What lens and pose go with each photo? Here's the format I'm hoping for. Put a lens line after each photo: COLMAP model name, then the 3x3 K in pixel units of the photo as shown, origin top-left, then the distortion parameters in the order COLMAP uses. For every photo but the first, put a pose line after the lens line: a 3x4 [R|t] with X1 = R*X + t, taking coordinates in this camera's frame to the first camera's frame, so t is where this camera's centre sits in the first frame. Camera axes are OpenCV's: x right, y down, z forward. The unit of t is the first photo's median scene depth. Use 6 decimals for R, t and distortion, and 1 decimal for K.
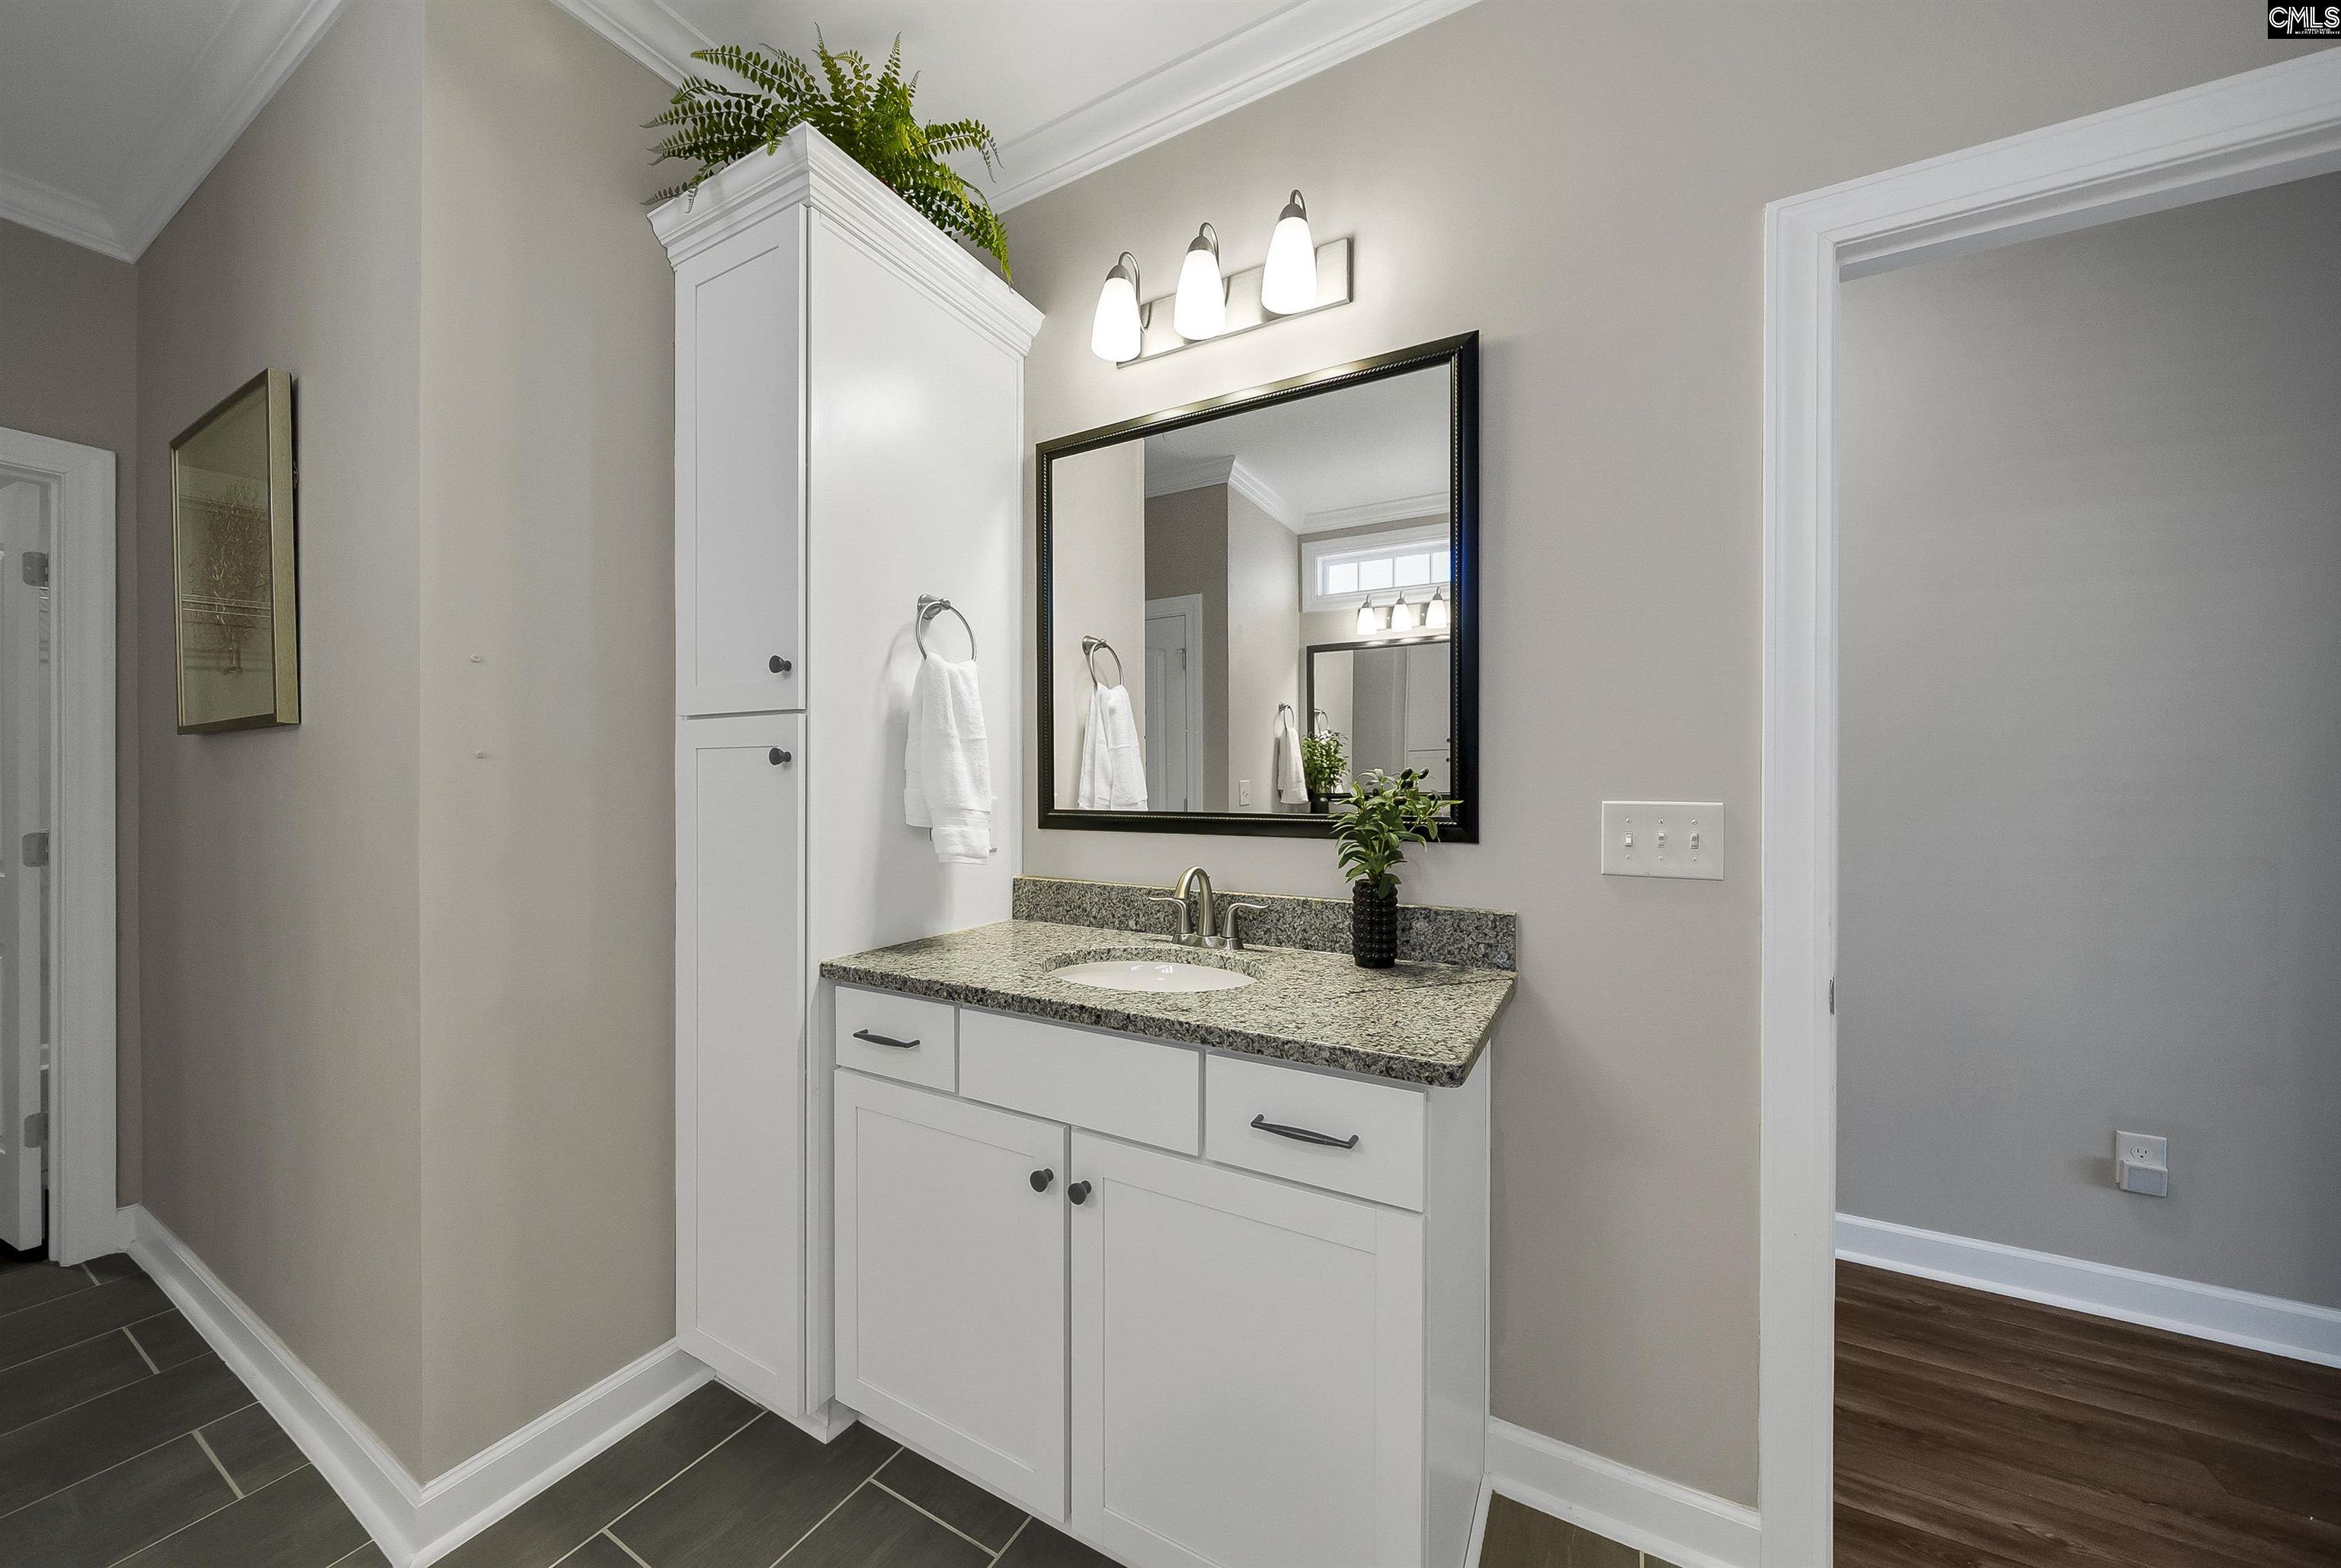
lens RADIAL K [[804.5, 0, 1170.5], [0, 804.5, 784.0], [0, 0, 1]] dist [-0.000173, -0.000010]
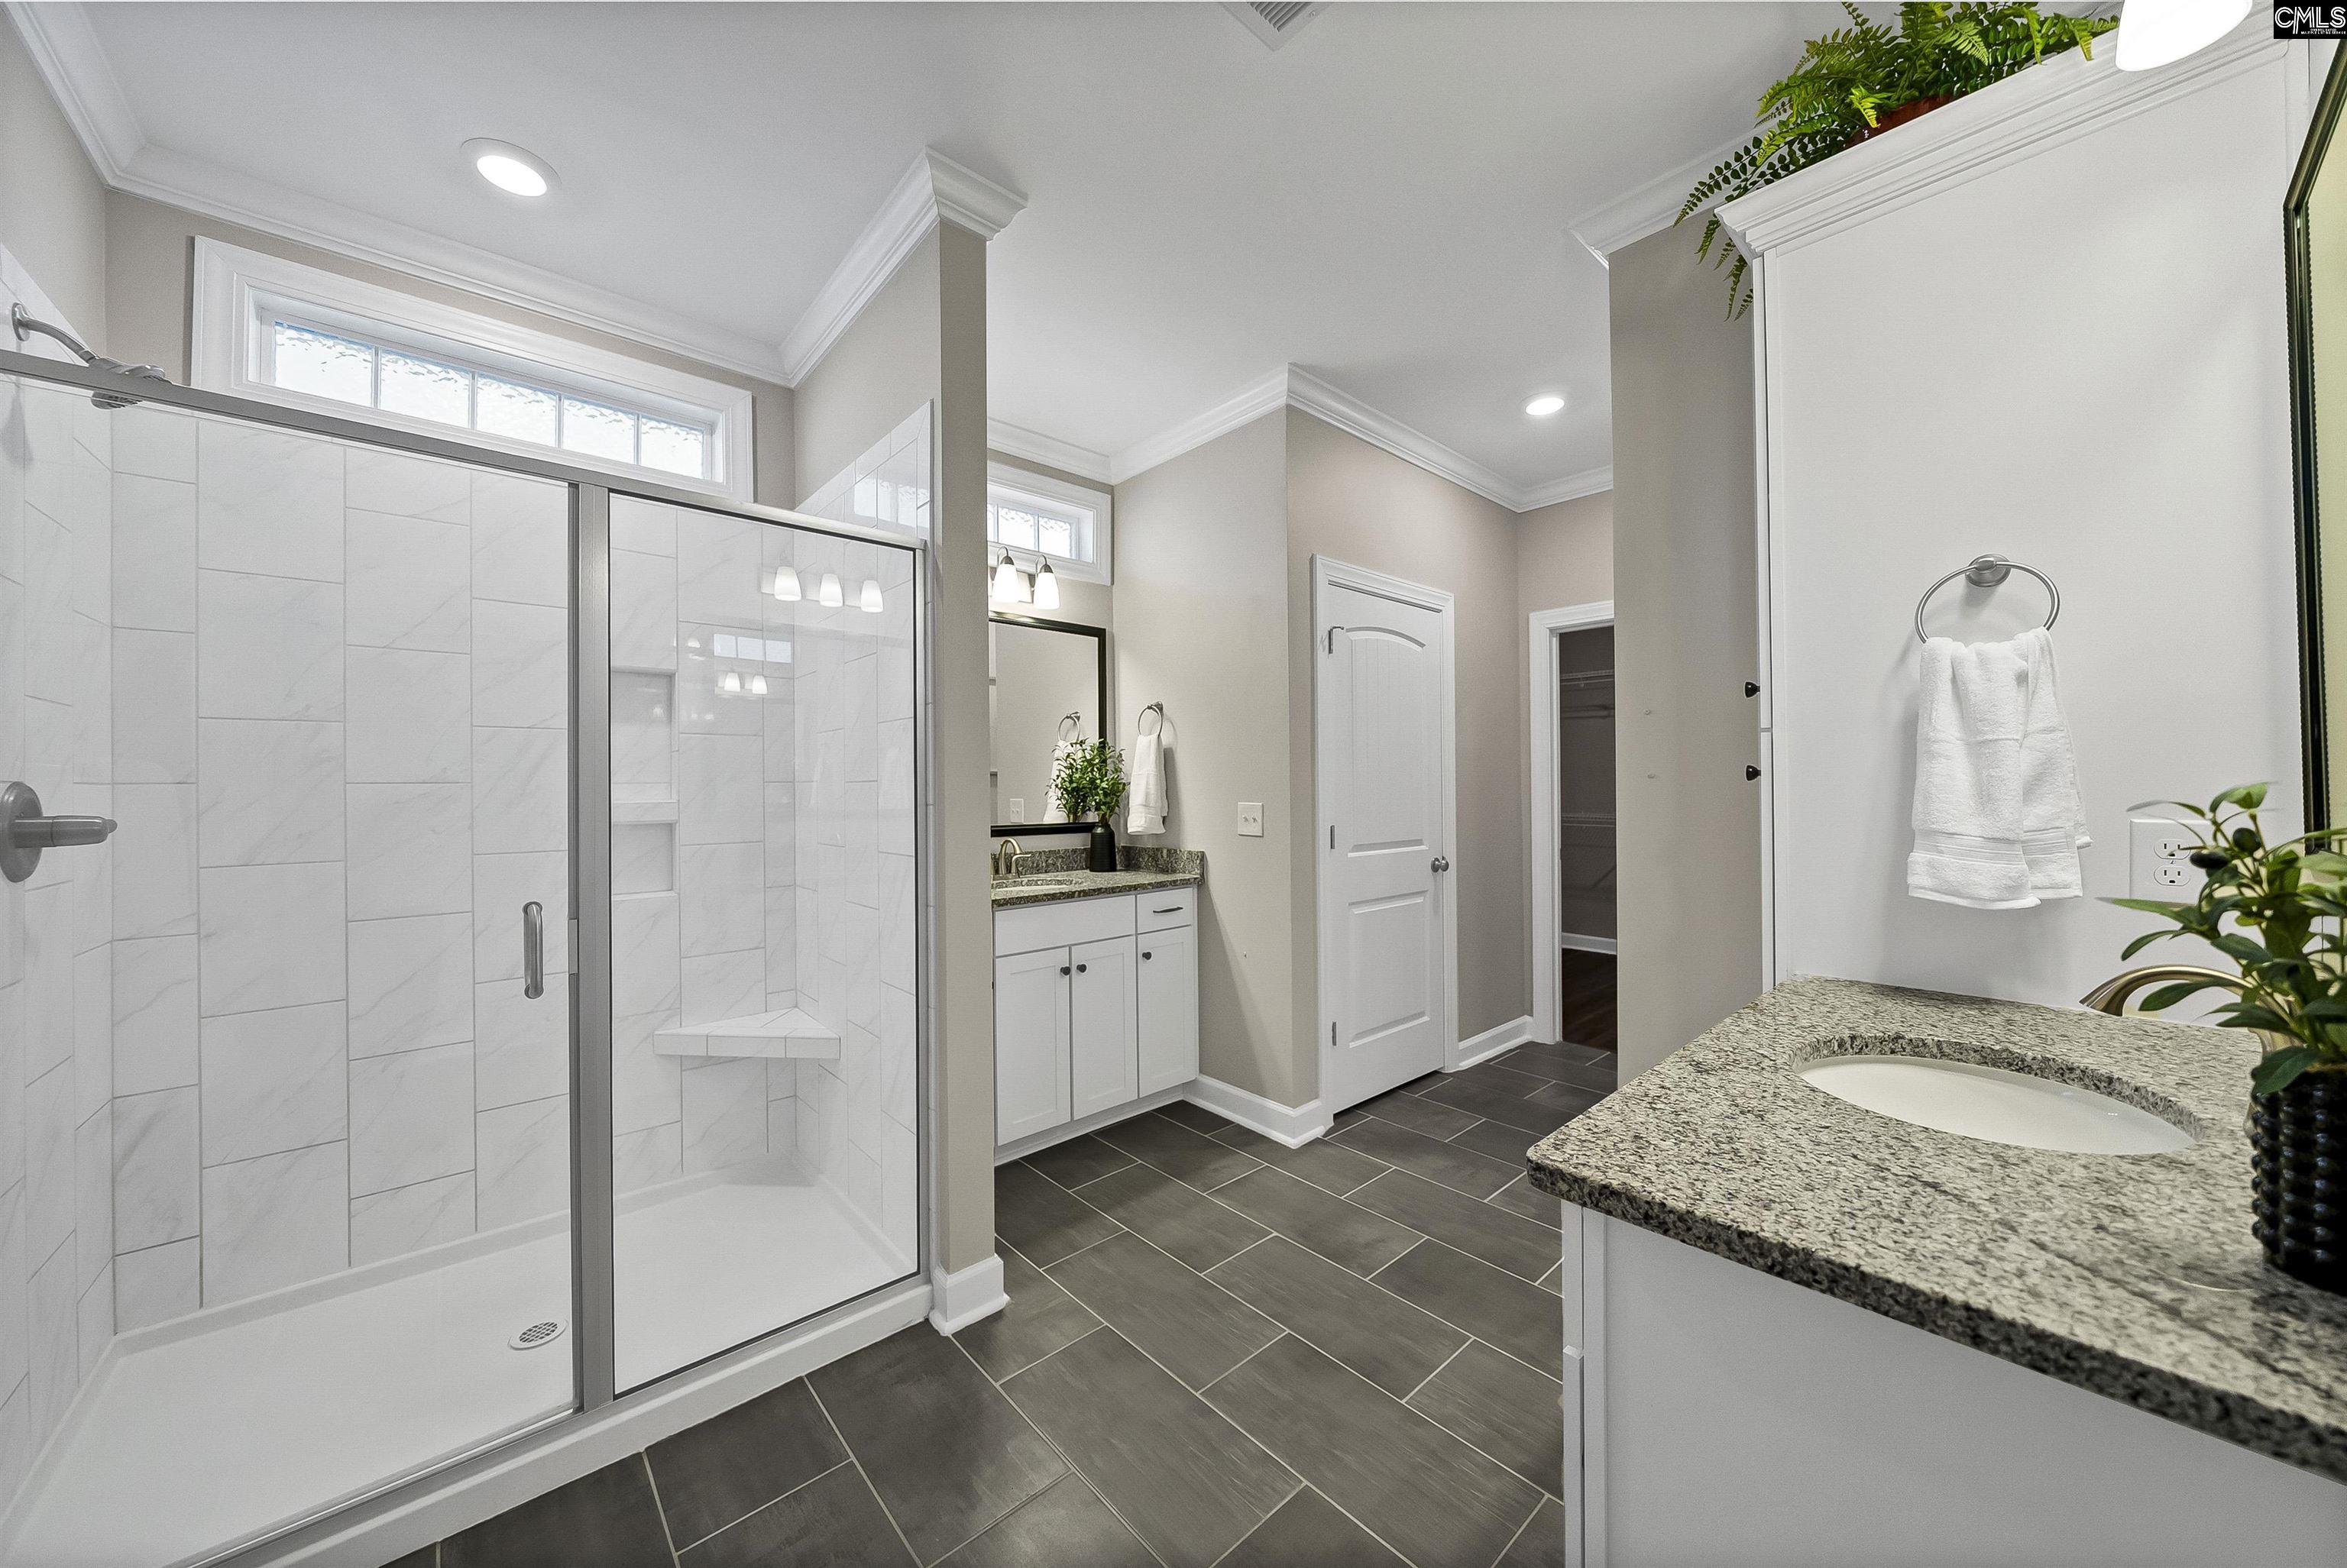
lens RADIAL K [[836.9, 0, 1173.5], [0, 836.9, 784.0], [0, 0, 1]] dist [-0.000971, -0.000060]
pose [[-0.322308, 0.001238, -0.946634, 0.775888], [0.013782, 0.999899, -0.003385, -0.024188], [0.946535, -0.014137, -0.322292, 0.557911]]
